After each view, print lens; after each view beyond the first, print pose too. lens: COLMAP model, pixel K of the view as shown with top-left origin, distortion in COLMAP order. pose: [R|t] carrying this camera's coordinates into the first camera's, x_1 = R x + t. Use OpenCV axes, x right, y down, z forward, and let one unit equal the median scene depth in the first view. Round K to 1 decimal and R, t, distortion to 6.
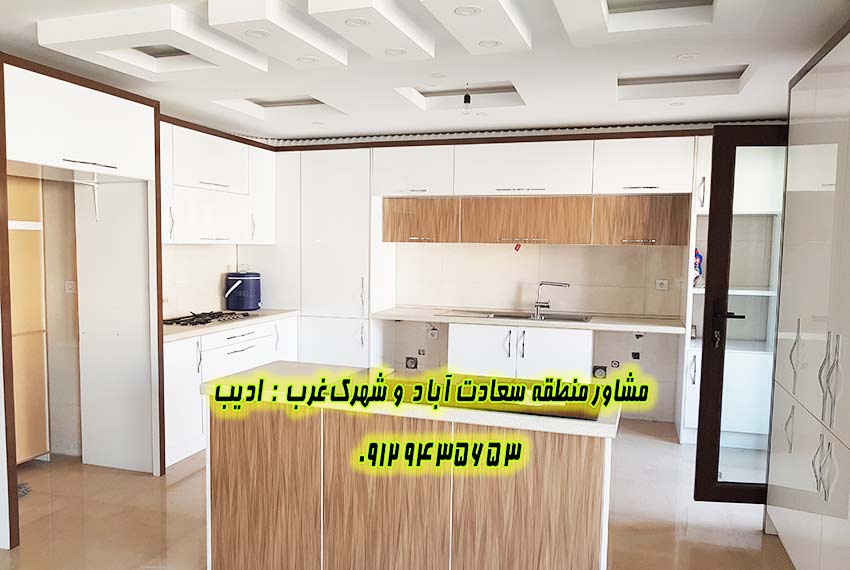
lens RADIAL K [[665.0, 0, 425.1], [0, 665.0, 287.9], [0, 0, 1]] dist [-0.006961, 0.003649]
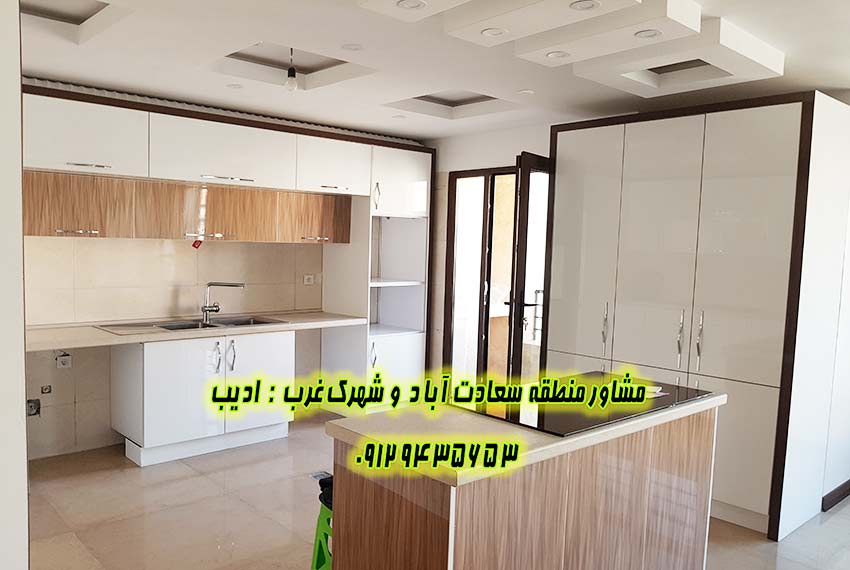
lens RADIAL K [[665.0, 0, 419.2], [0, 665.0, 290.7], [0, 0, 1]] dist [-0.006961, 0.003649]
pose [[0.507874, -0.065337, 0.858950, -0.443044], [0.031542, 0.997861, 0.057253, -0.040534], [-0.860854, -0.001984, 0.508849, 0.321870]]
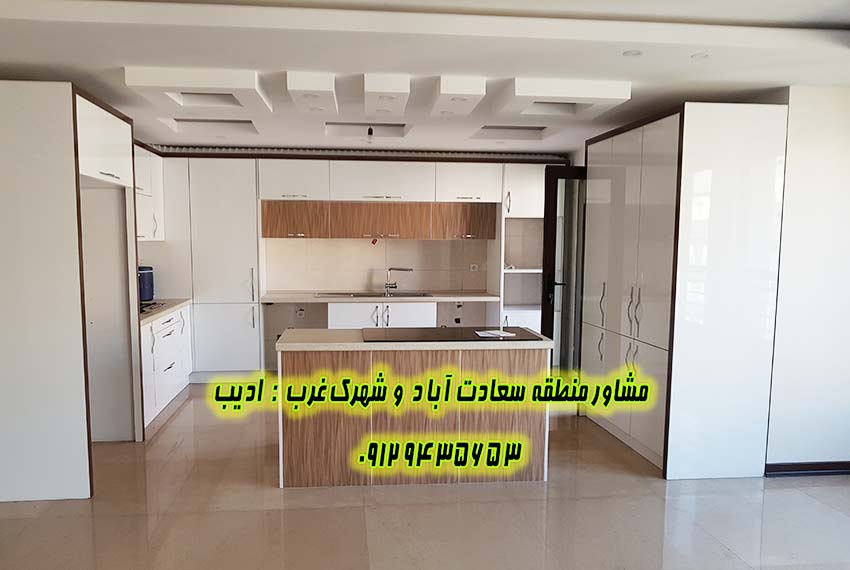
lens RADIAL K [[665.0, 0, 428.4], [0, 665.0, 283.0], [0, 0, 1]] dist [-0.006961, 0.003649]
pose [[0.900679, -0.036162, 0.432978, -0.321761], [0.033538, 0.999344, 0.013700, 0.004918], [-0.433189, 0.002181, 0.901300, -0.196722]]
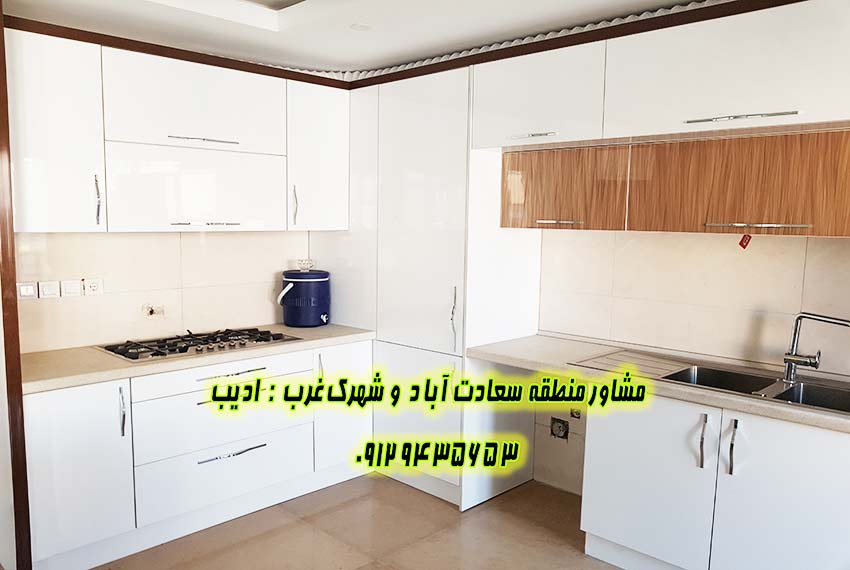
lens RADIAL K [[665.0, 0, 418.3], [0, 665.0, 285.5], [0, 0, 1]] dist [-0.006961, 0.003649]
pose [[0.883213, 0.046328, -0.466677, 0.155268], [-0.031665, 0.998729, 0.039219, -0.039284], [0.467901, -0.019862, 0.883558, 0.451787]]
